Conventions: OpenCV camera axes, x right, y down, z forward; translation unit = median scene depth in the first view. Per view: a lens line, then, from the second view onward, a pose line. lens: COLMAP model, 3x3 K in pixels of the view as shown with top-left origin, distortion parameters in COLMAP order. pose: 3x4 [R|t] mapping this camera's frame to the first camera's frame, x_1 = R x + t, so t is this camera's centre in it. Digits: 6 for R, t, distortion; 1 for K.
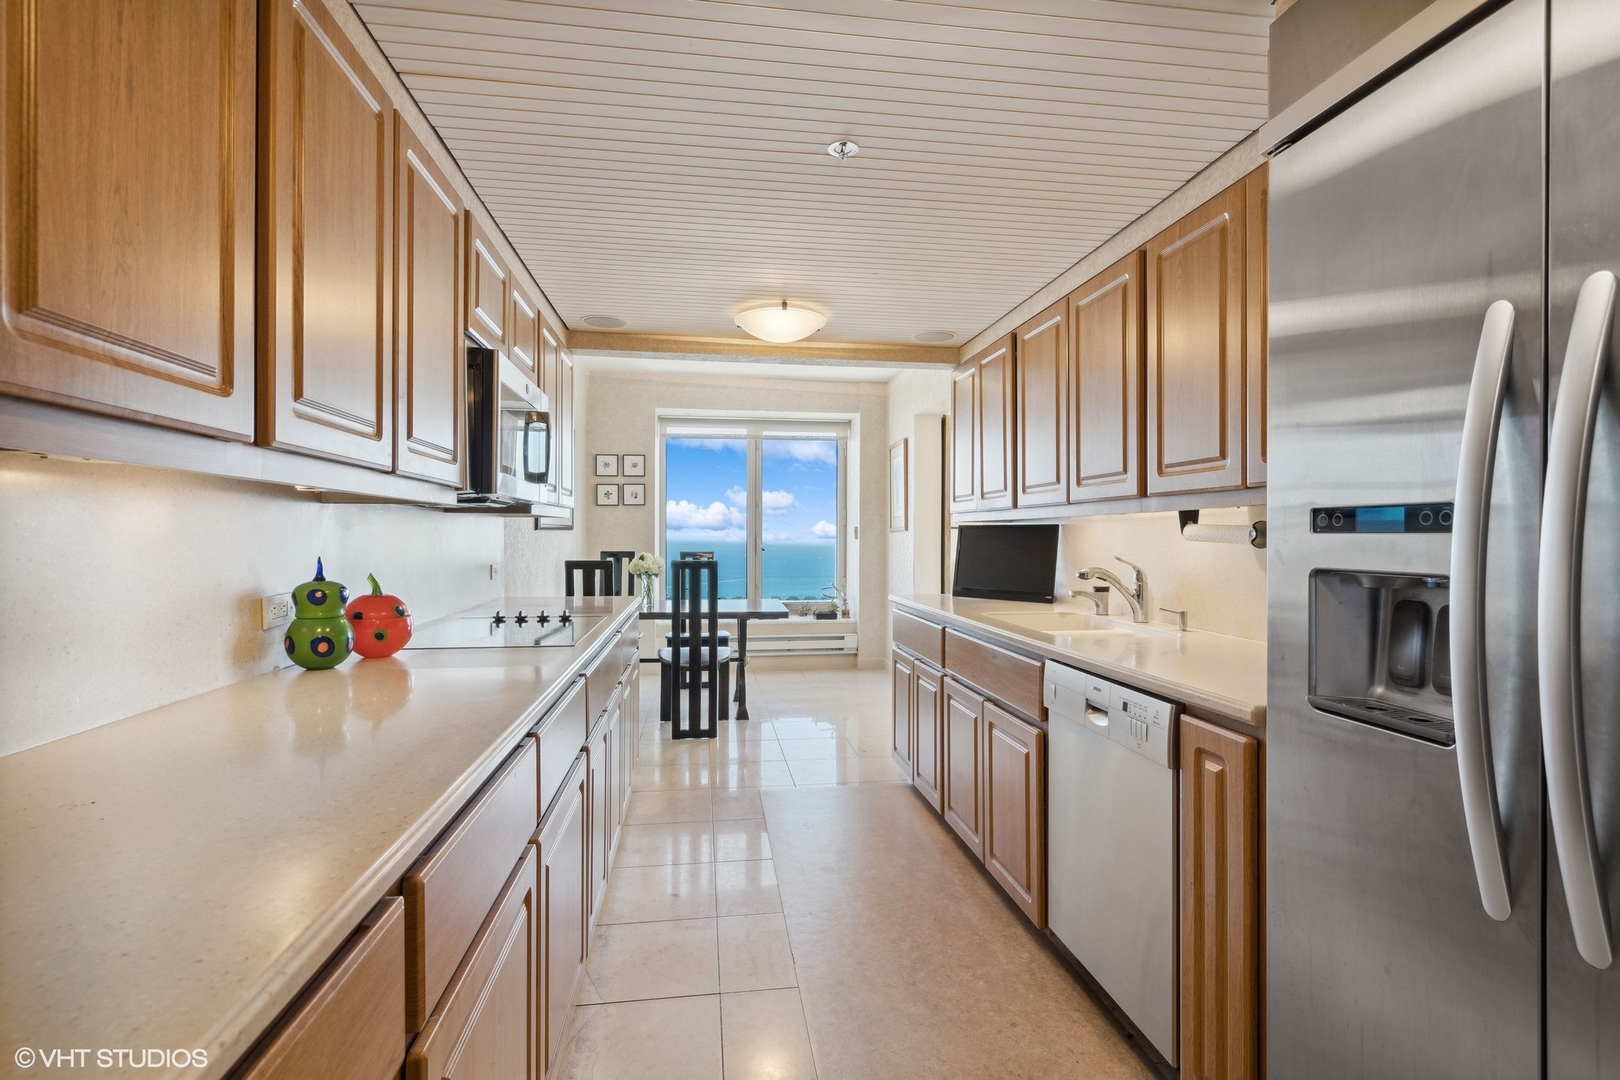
lens RADIAL K [[757.3, 0, 808.0], [0, 757.3, 534.7], [0, 0, 1]] dist [0.002326, 0.000989]
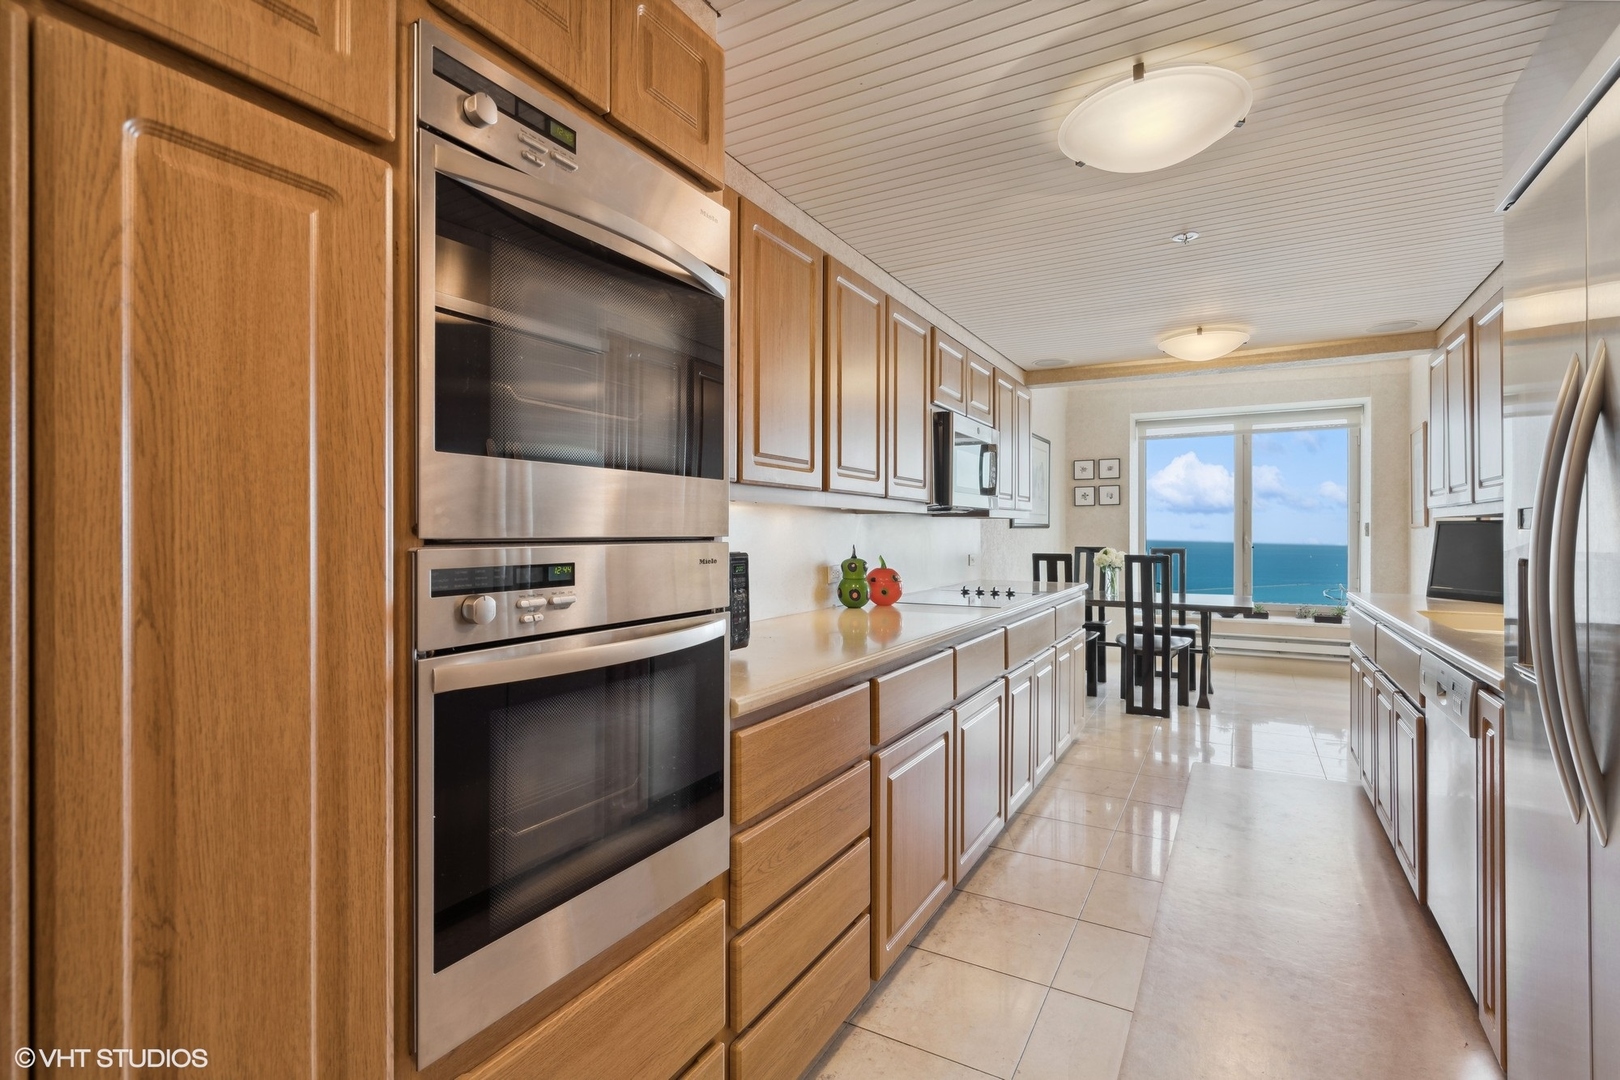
lens RADIAL K [[757.3, 0, 808.0], [0, 757.3, 534.7], [0, 0, 1]] dist [0.002326, 0.000989]
pose [[0.788660, 0.000816, -0.614828, 0.148369], [0.001302, 0.999995, 0.002997, 0.000075], [0.614828, -0.003164, 0.788655, -0.190893]]
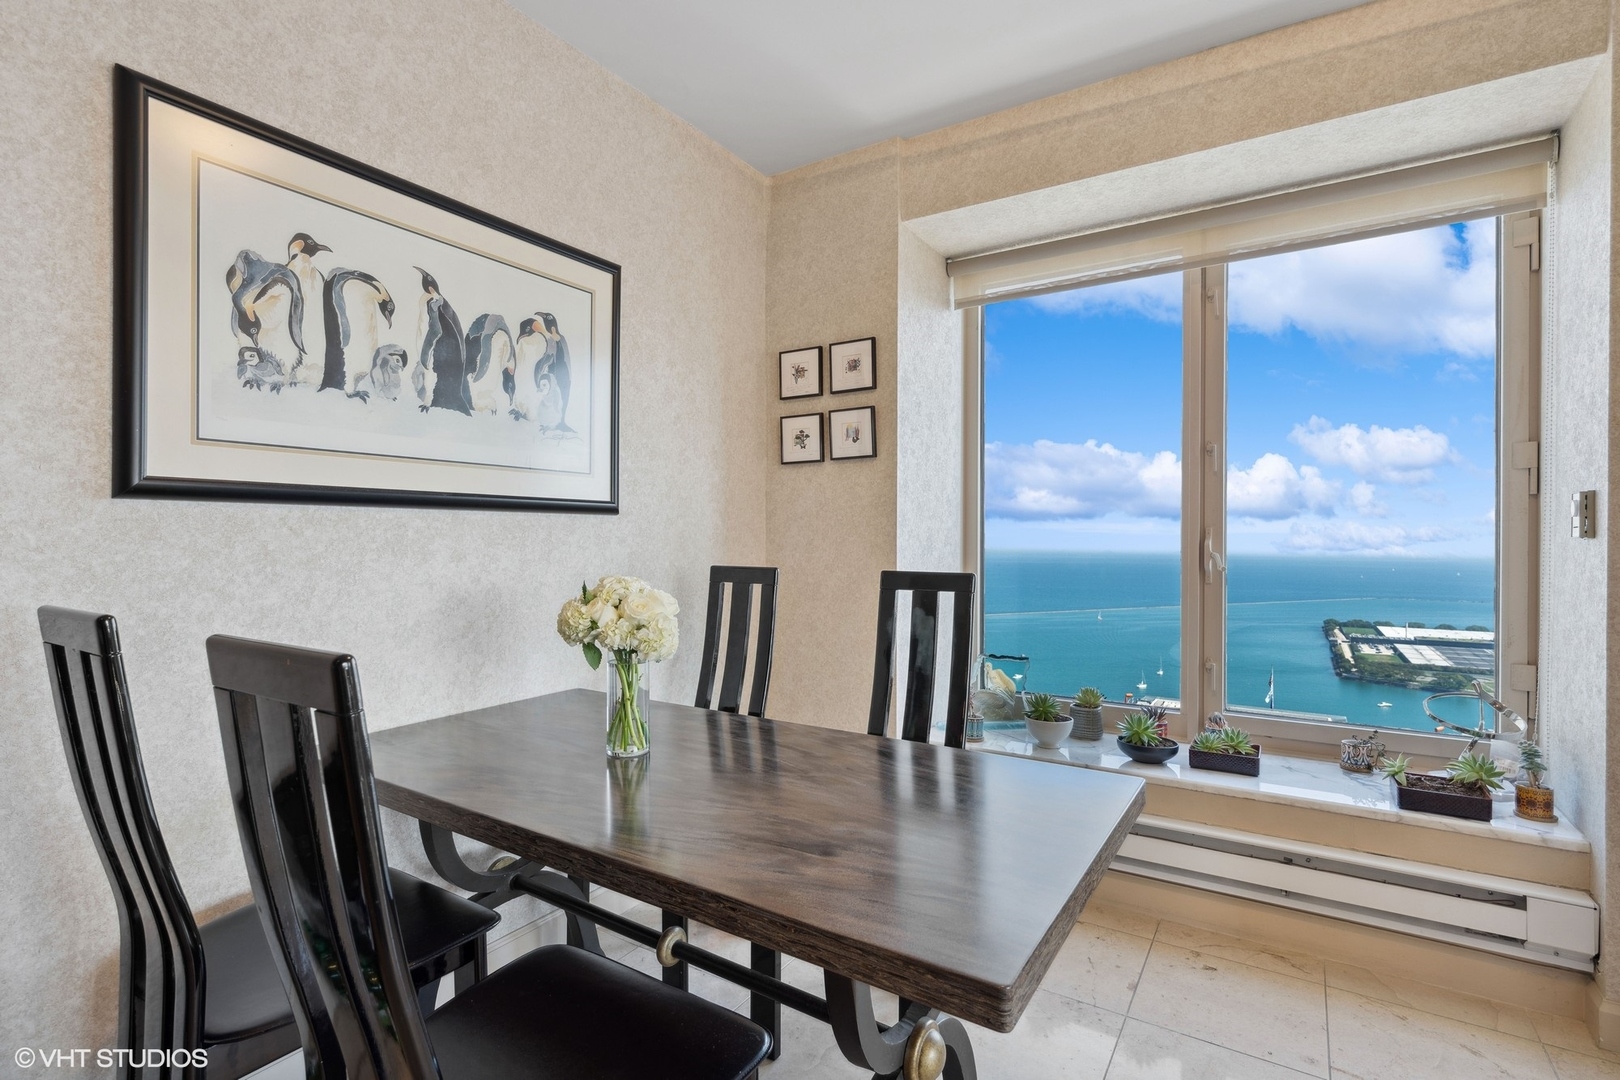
lens RADIAL K [[786.6, 0, 810.0], [0, 786.6, 540.0], [0, 0, 1]] dist [0.013292, 0.000592]
pose [[0.763549, -0.001737, -0.645748, 0.057094], [0.000052, 0.999997, -0.002628, 0.011777], [0.645750, 0.001973, 0.763546, 0.972962]]
